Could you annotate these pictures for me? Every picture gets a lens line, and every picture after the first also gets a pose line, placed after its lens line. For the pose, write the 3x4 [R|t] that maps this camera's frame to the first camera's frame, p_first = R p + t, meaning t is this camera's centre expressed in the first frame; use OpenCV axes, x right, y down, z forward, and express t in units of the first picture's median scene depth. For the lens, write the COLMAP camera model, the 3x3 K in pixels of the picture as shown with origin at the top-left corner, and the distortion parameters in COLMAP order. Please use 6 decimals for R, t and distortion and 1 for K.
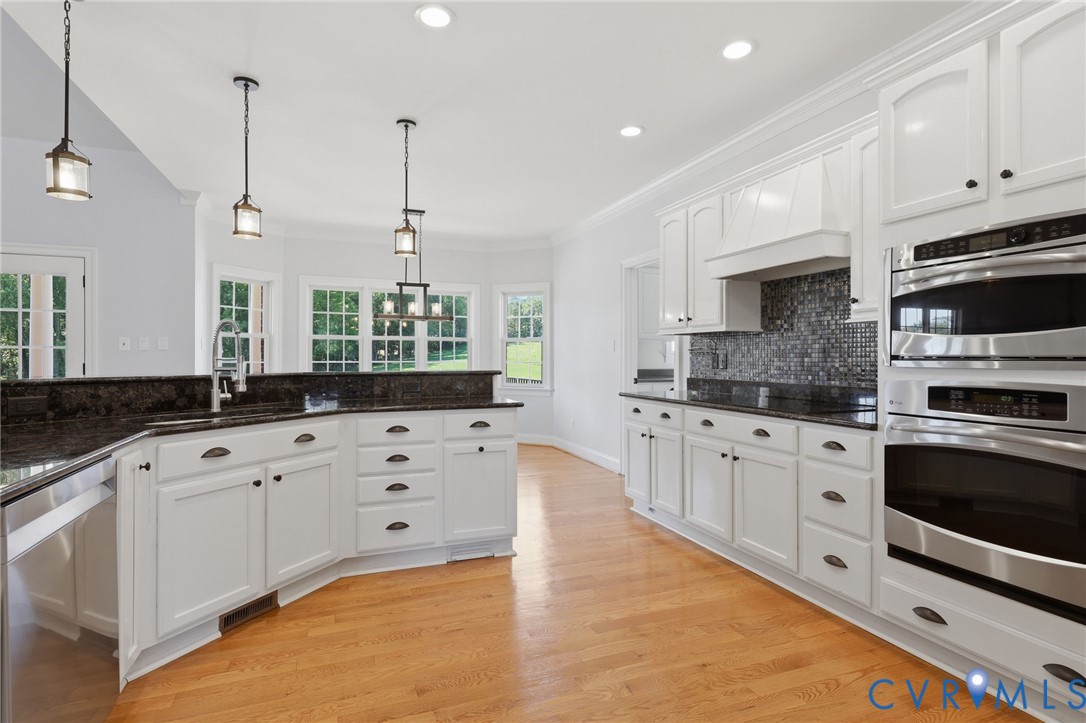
lens RADIAL K [[505.4, 0, 541.4], [0, 505.4, 358.4], [0, 0, 1]] dist [-0.000276, -0.000449]
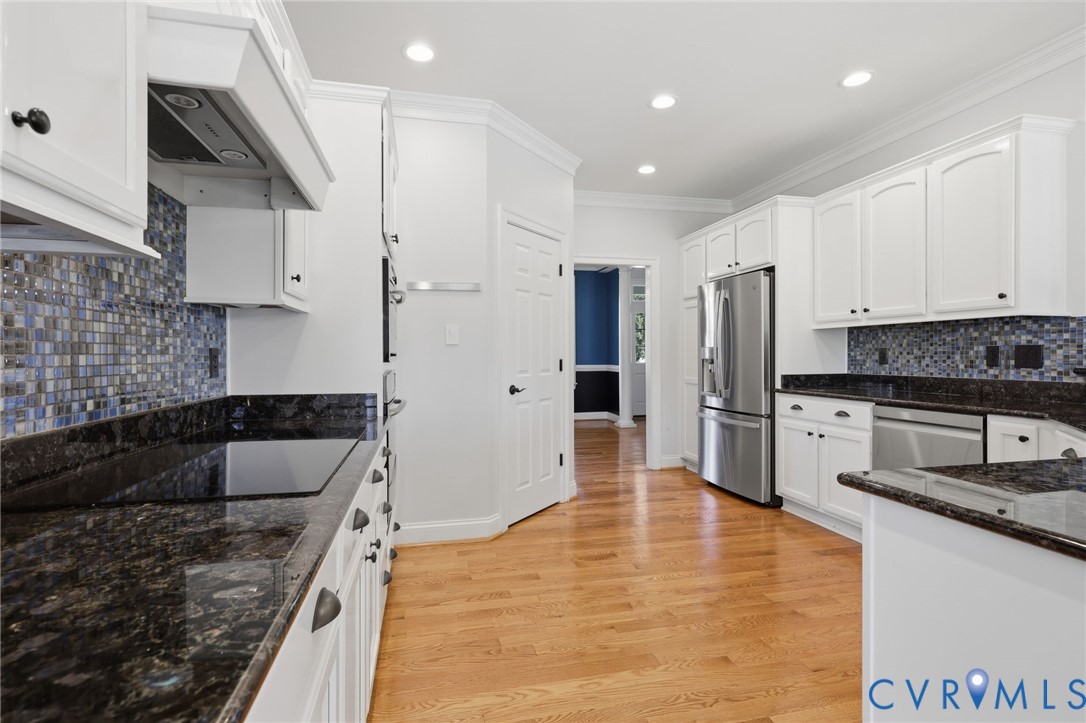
lens RADIAL K [[505.4, 0, 541.7], [0, 505.4, 357.6], [0, 0, 1]] dist [-0.000276, -0.000449]
pose [[-0.988277, -0.007116, 0.152508, 0.118293], [-0.006405, 0.999966, 0.005157, -0.003627], [-0.152539, 0.004120, -0.988289, 1.338666]]
